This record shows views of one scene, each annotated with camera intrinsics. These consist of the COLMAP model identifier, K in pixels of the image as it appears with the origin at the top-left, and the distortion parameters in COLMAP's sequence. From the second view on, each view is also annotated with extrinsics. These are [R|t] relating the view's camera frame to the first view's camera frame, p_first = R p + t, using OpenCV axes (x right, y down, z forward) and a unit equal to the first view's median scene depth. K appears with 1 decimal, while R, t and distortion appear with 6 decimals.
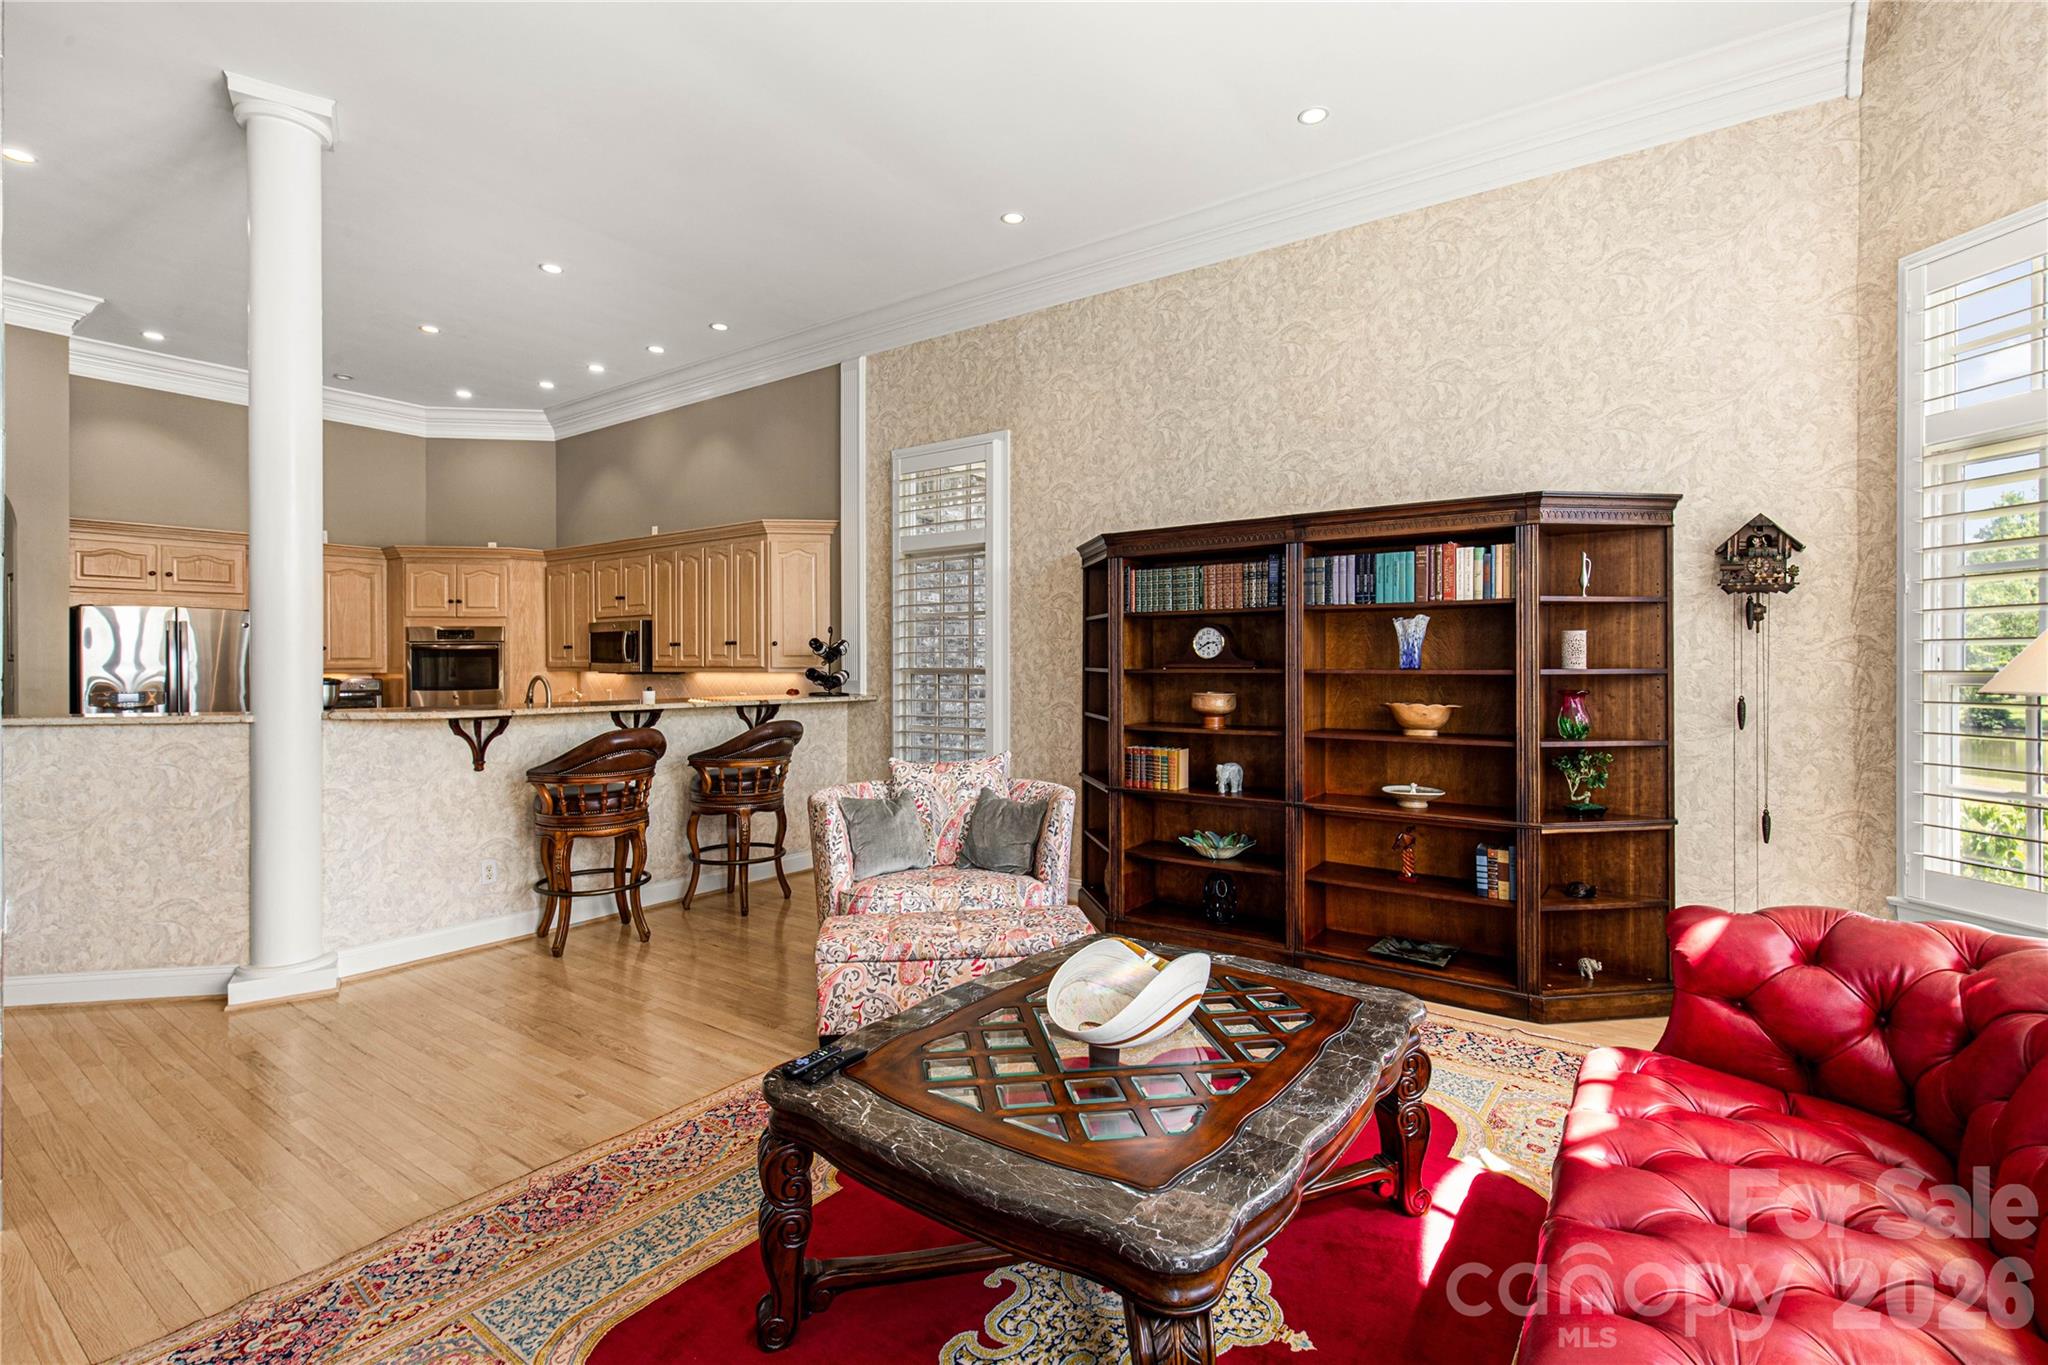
lens RADIAL K [[942.8, 0, 1032.3], [0, 942.8, 665.1], [0, 0, 1]] dist [0.009362, -0.001711]
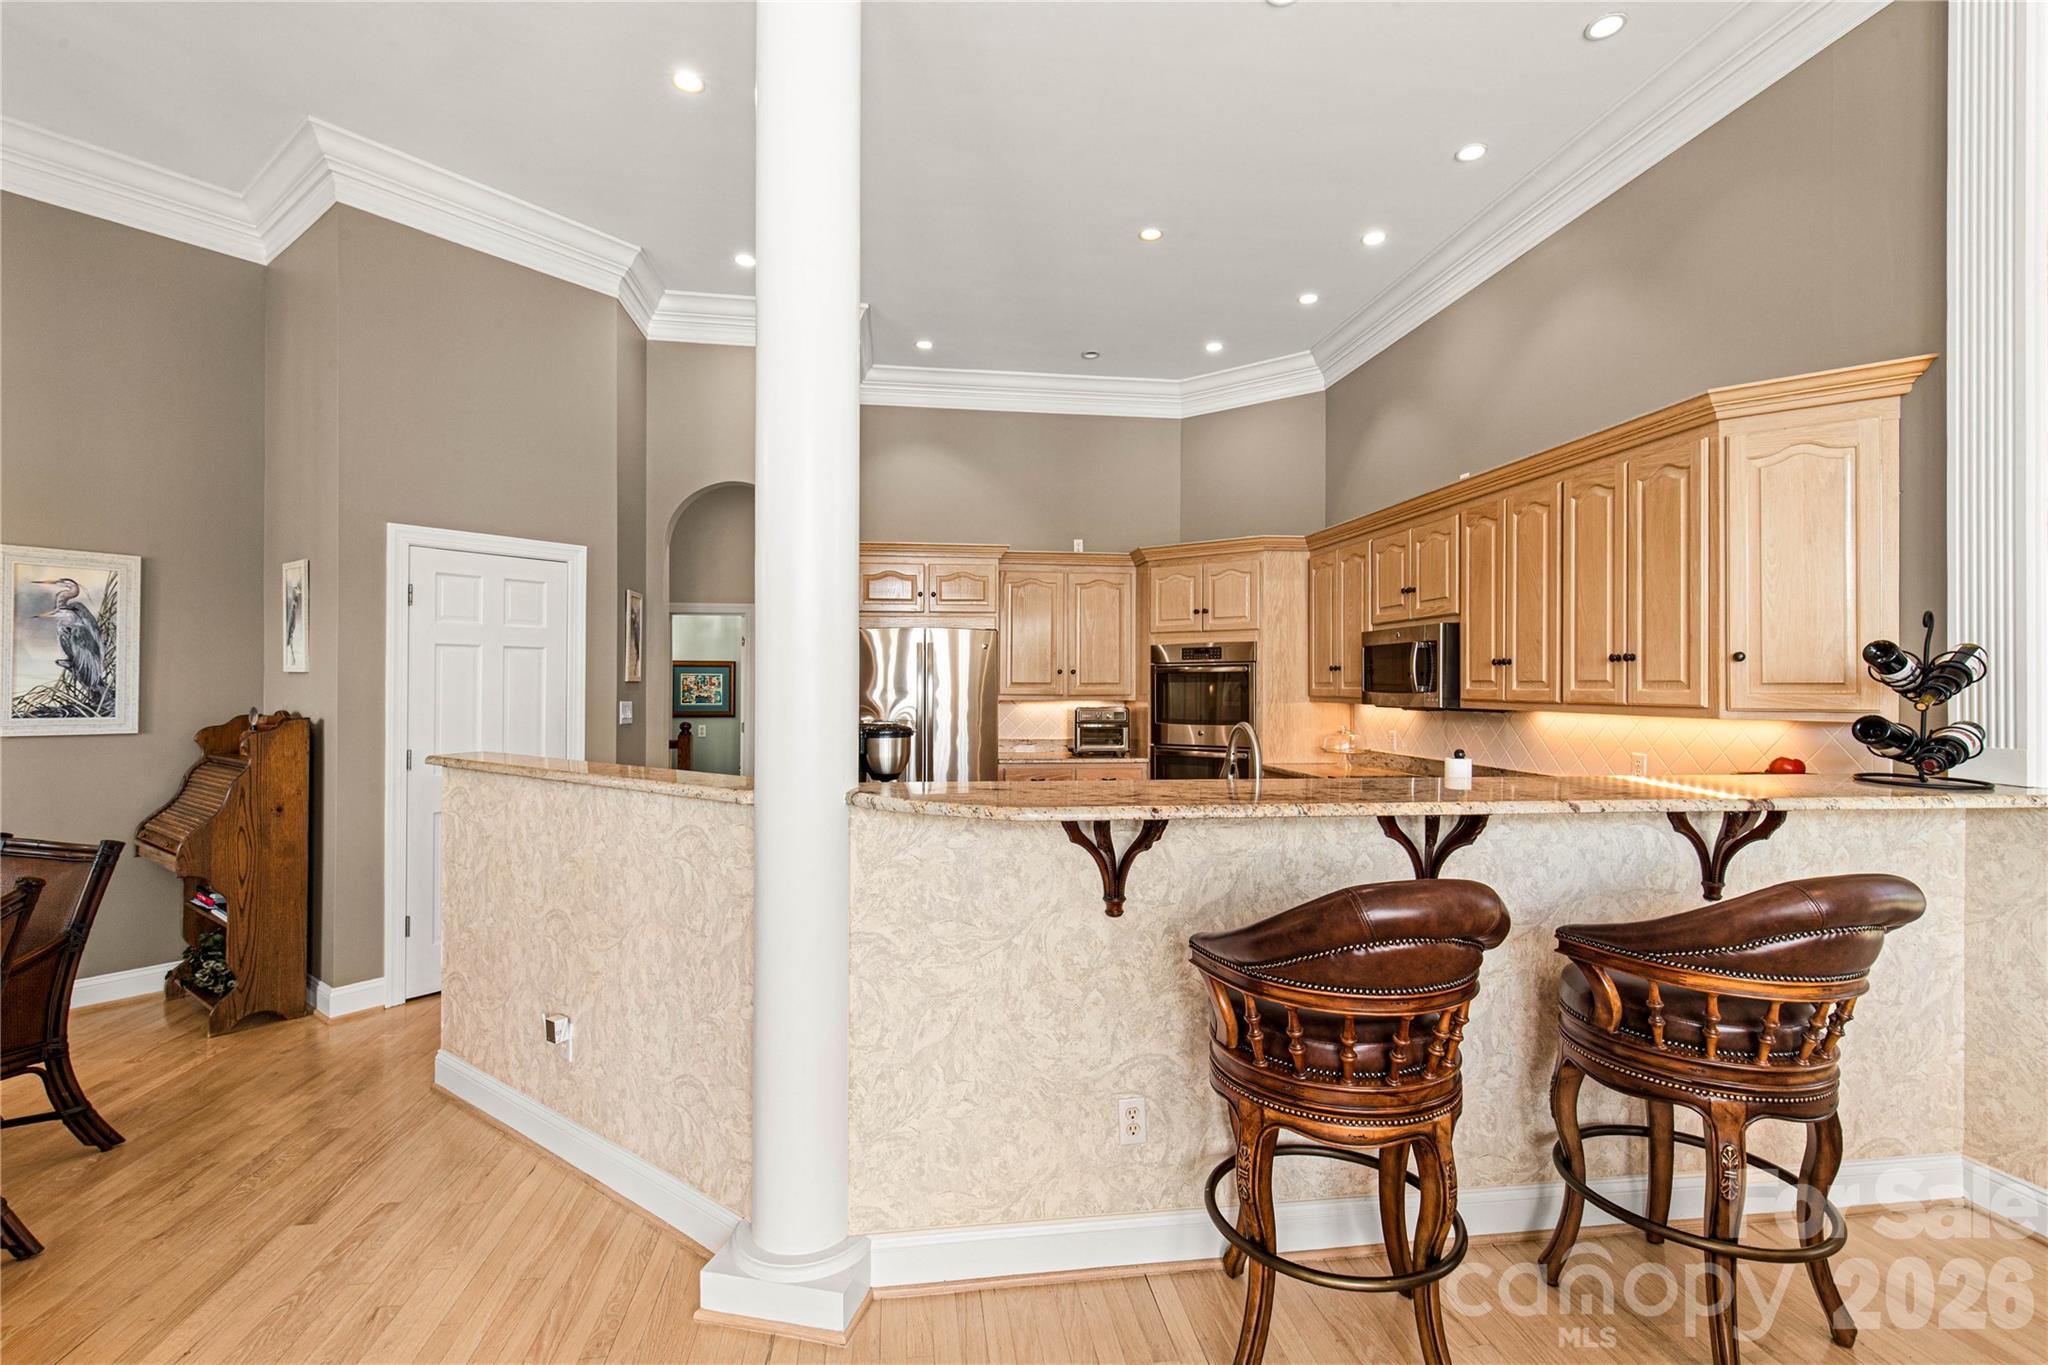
lens RADIAL K [[942.8, 0, 1011.2], [0, 942.8, 679.6], [0, 0, 1]] dist [0.009362, -0.001711]
pose [[0.682963, 0.000882, -0.730452, -0.184884], [-0.006232, 0.999970, -0.004619, -0.007733], [0.730426, 0.007707, 0.682948, 0.444196]]
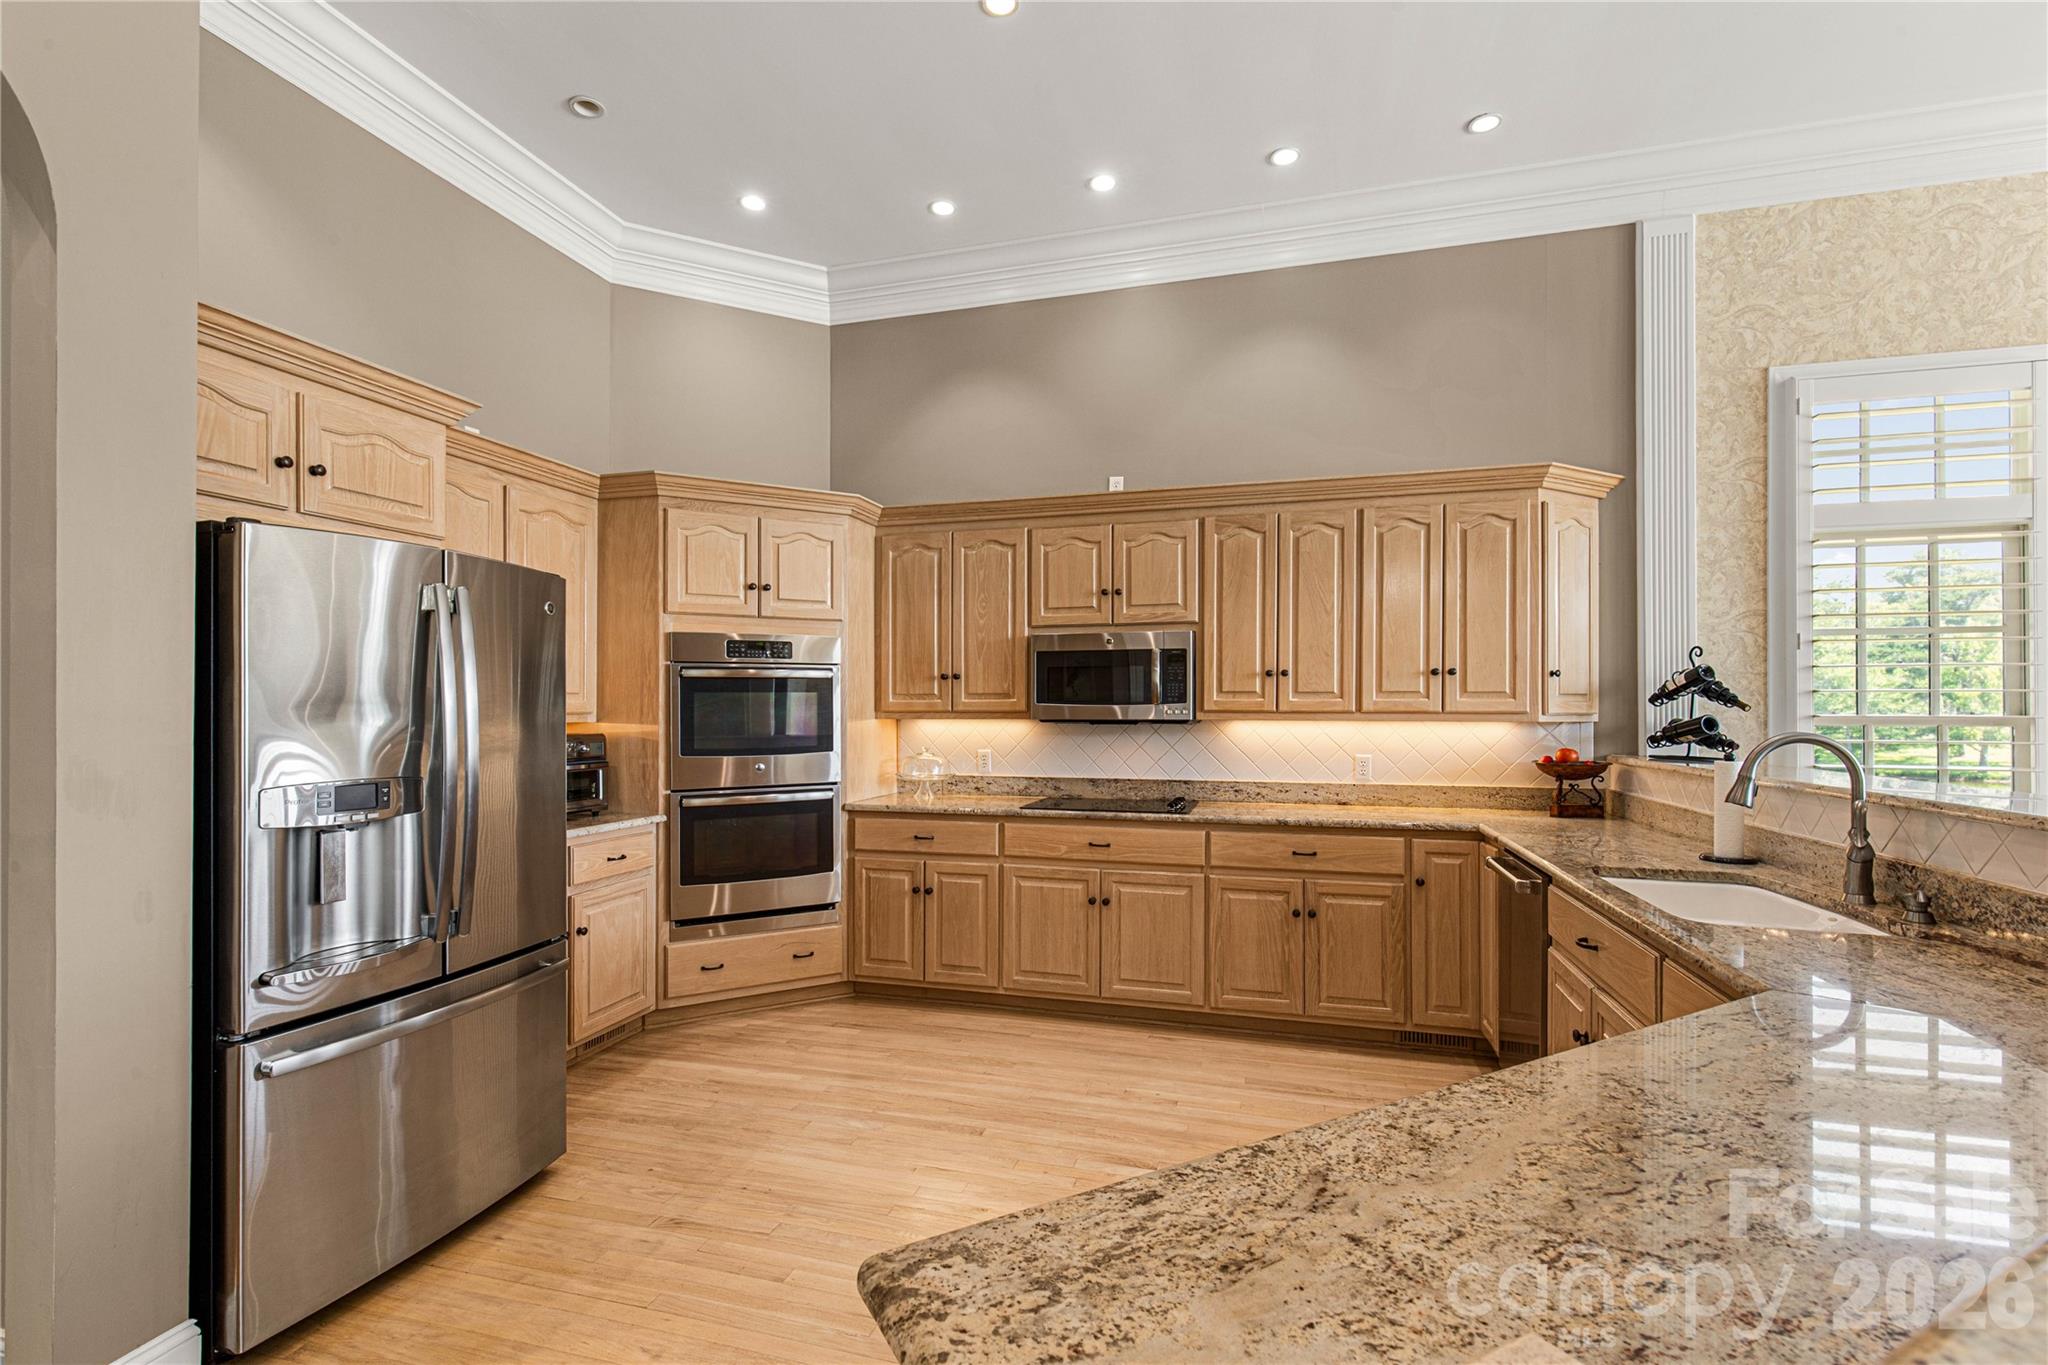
lens RADIAL K [[942.8, 0, 1035.7], [0, 942.8, 701.4], [0, 0, 1]] dist [0.009362, -0.001711]
pose [[0.940236, 0.006887, 0.340453, -0.814047], [-0.002630, 0.999913, -0.012964, 0.003726], [-0.340512, 0.011294, 0.940172, 0.572691]]
